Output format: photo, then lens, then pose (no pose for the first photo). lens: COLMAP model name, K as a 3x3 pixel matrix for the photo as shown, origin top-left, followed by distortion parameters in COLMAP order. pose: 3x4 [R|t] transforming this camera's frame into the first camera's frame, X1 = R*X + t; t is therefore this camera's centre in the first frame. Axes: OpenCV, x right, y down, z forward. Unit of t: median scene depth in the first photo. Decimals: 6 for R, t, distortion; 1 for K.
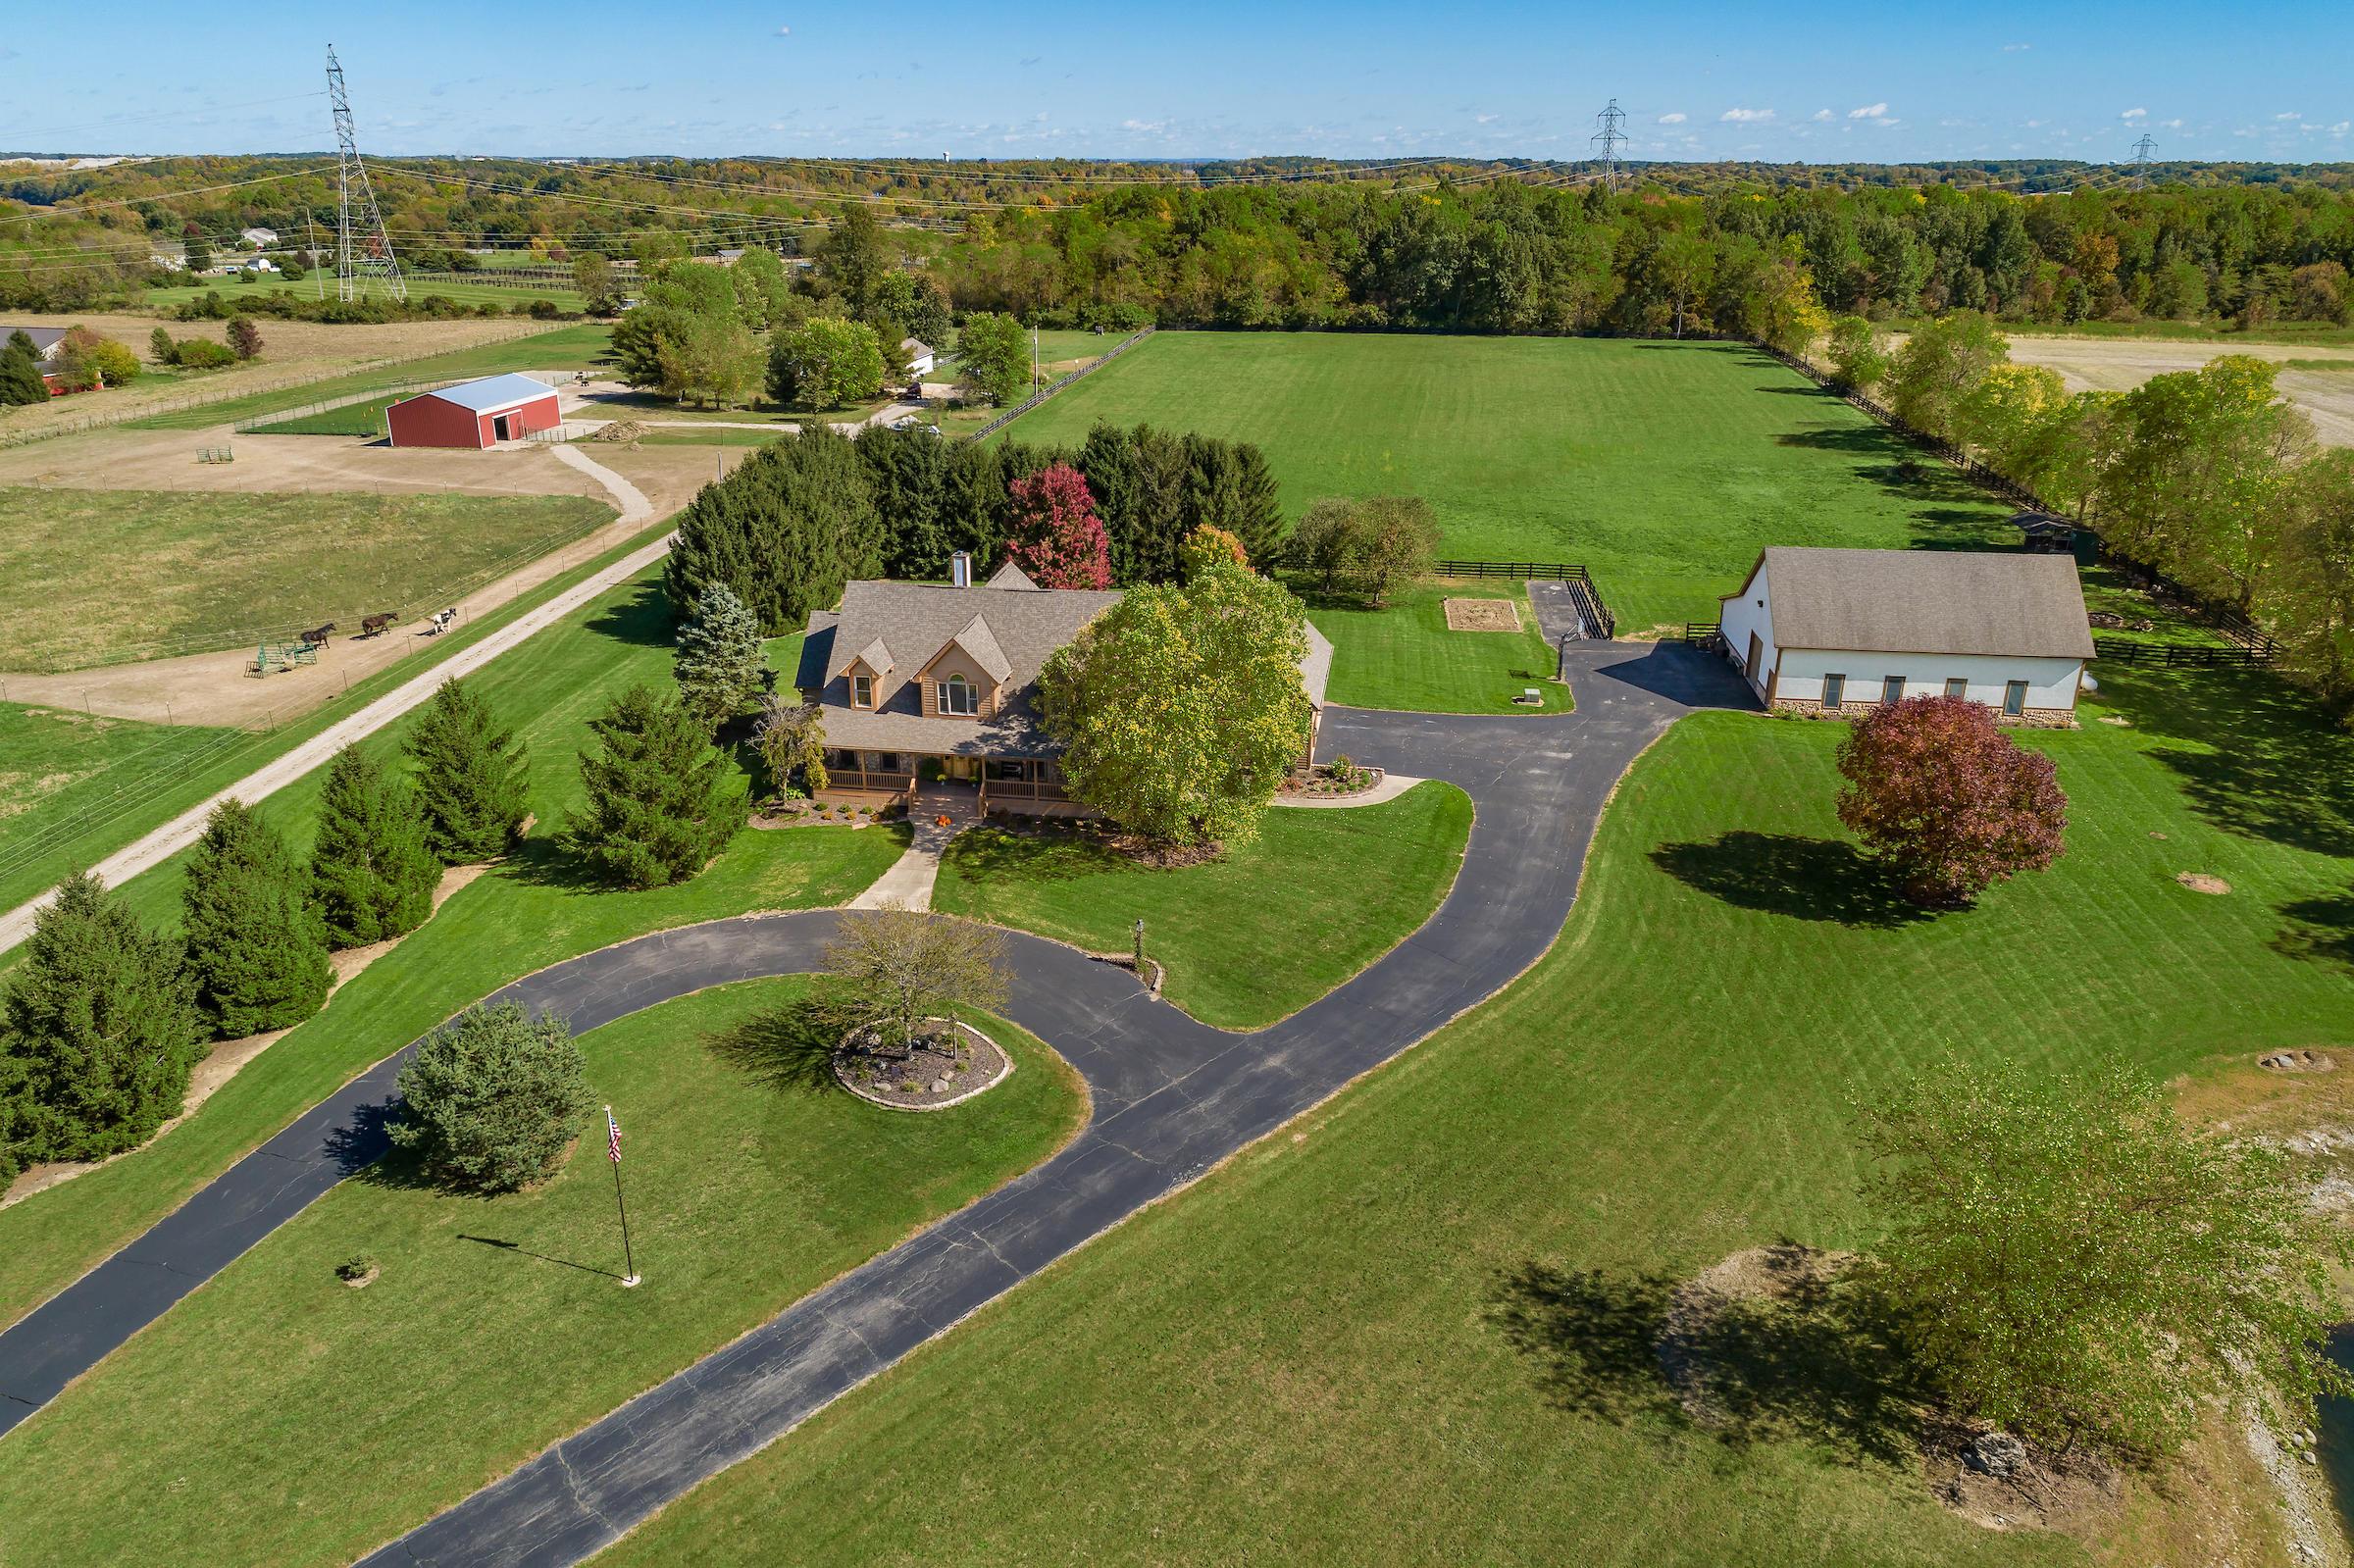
lens RADIAL K [[1591.7, 0, 1178.1], [0, 1591.7, 782.9], [0, 0, 1]] dist [-0.006569, 0.008675]
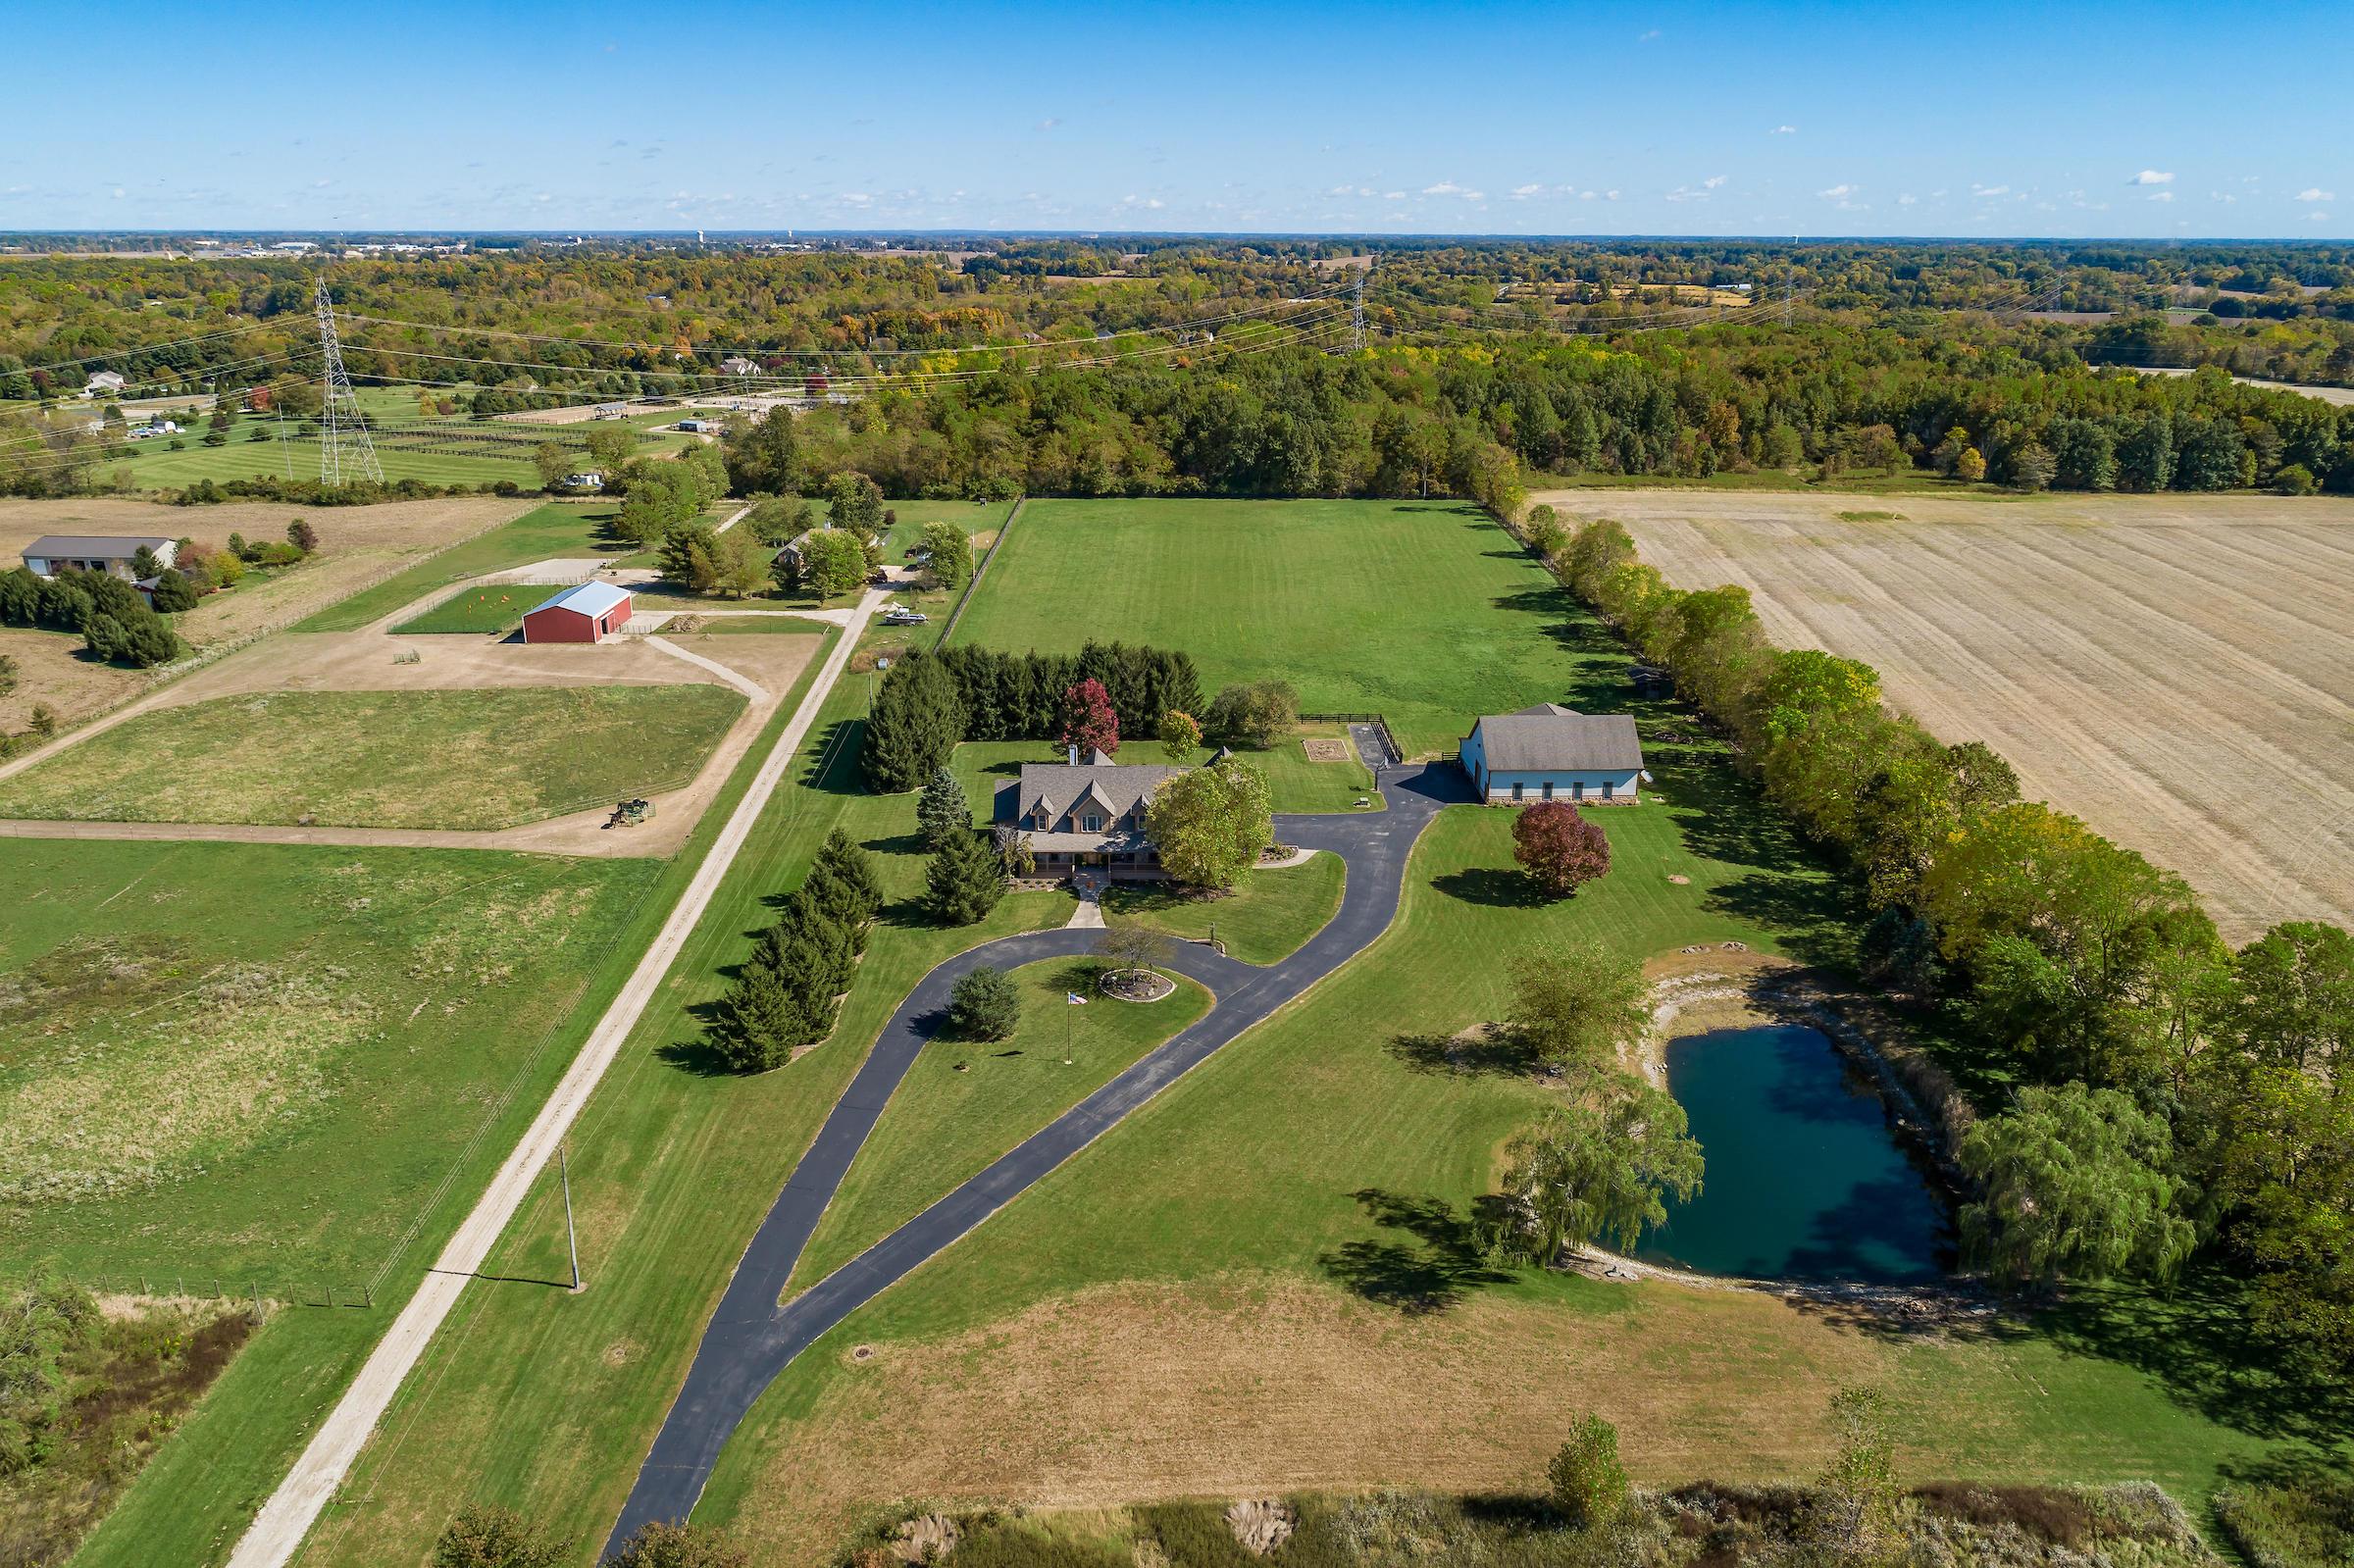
lens RADIAL K [[1591.7, 0, 1178.1], [0, 1591.7, 782.9], [0, 0, 1]] dist [-0.006569, 0.008675]
pose [[0.989122, -0.049454, 0.138535, -0.151311], [0.054742, 0.997900, -0.034622, -0.014286], [-0.136532, 0.041829, 0.989752, -0.494303]]
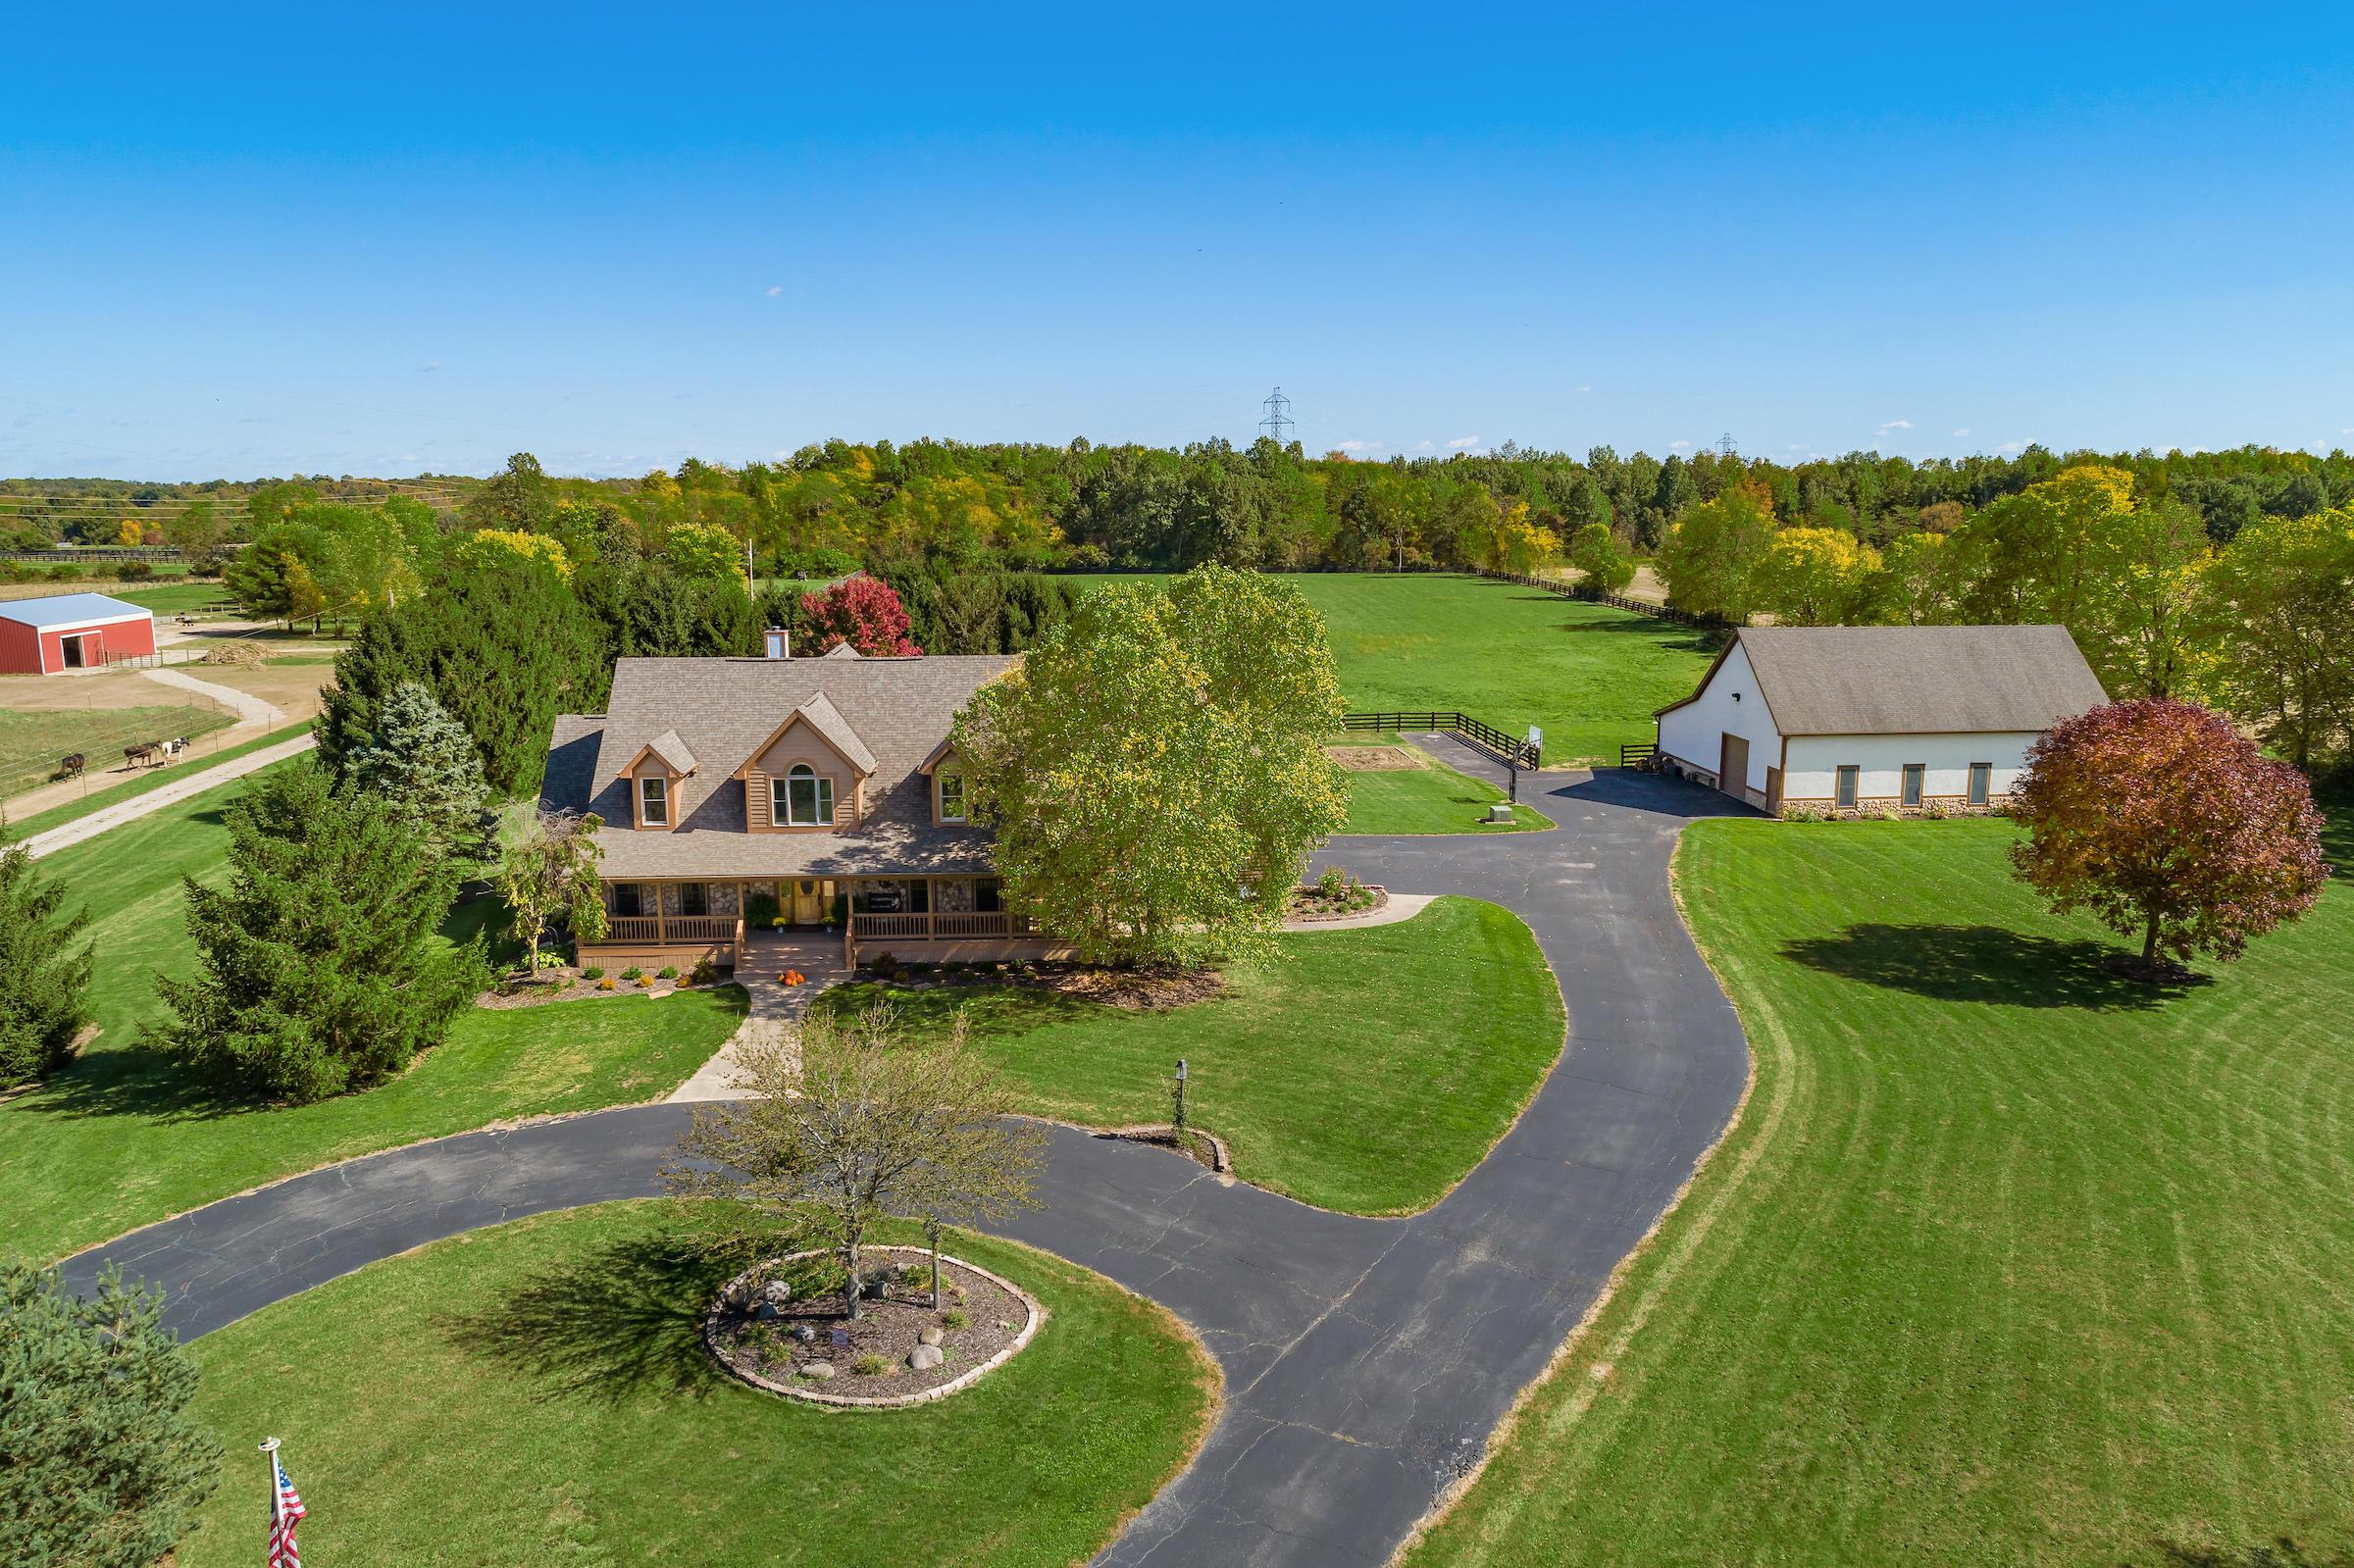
lens RADIAL K [[1607.0, 0, 1177.8], [0, 1607.0, 782.1], [0, 0, 1]] dist [-0.005515, 0.008506]
pose [[0.977735, -0.043198, 0.205347, -0.060418], [0.081539, 0.979893, -0.182102, 0.037967], [-0.193351, 0.194791, 0.961598, 0.152738]]
